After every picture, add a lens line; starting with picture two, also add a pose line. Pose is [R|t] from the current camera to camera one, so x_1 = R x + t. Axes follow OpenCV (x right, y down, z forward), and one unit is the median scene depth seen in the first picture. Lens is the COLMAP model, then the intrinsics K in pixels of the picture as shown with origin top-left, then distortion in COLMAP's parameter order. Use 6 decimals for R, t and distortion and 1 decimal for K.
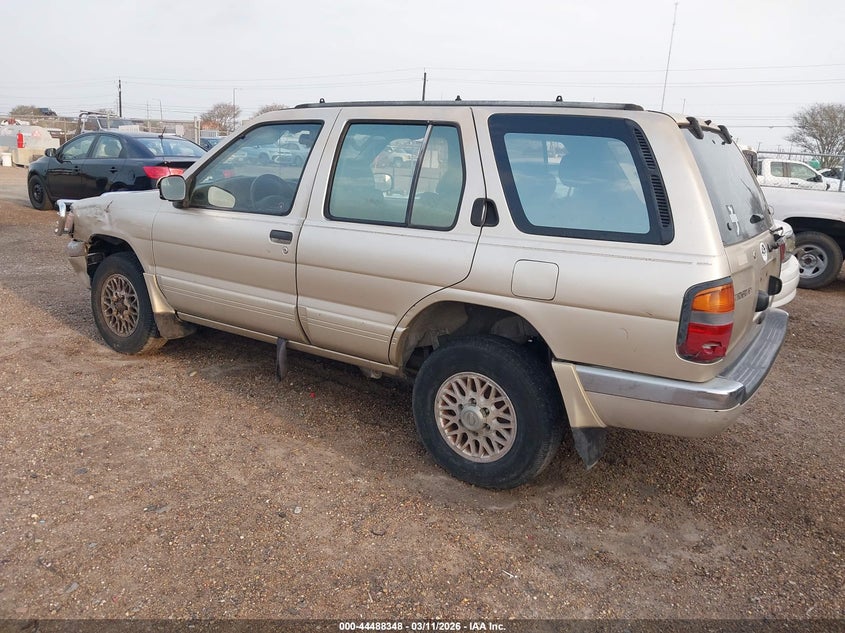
lens RADIAL K [[675.9, 0, 424.9], [0, 675.9, 320.4], [0, 0, 1]] dist [0.005400, -0.002811]
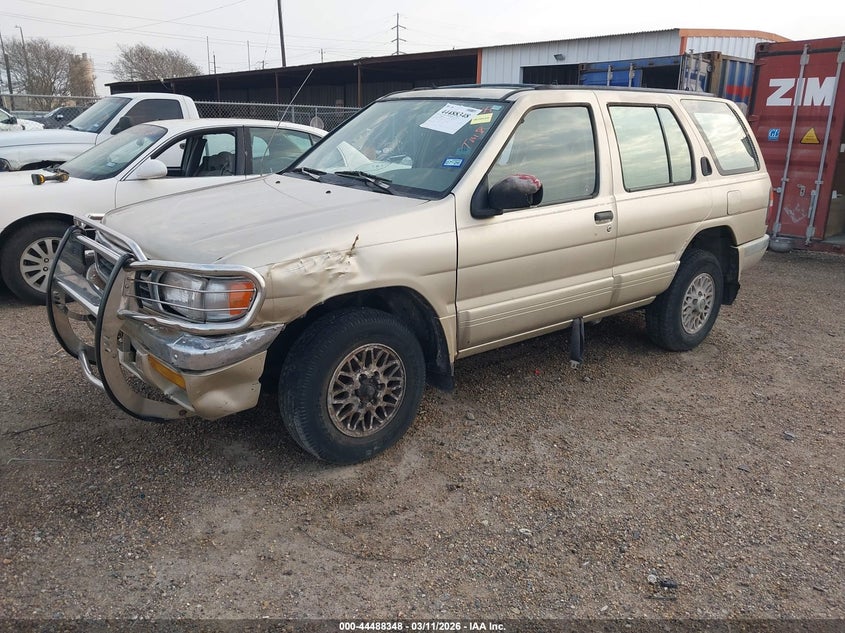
lens RADIAL K [[675.9, 0, 424.7], [0, 675.9, 313.6], [0, 0, 1]] dist [0.005400, -0.002811]
pose [[0.306872, -0.317013, 0.897403, -1.050135], [0.241358, 0.937995, 0.248819, -0.254415], [-0.920639, 0.140240, 0.364359, 0.732386]]
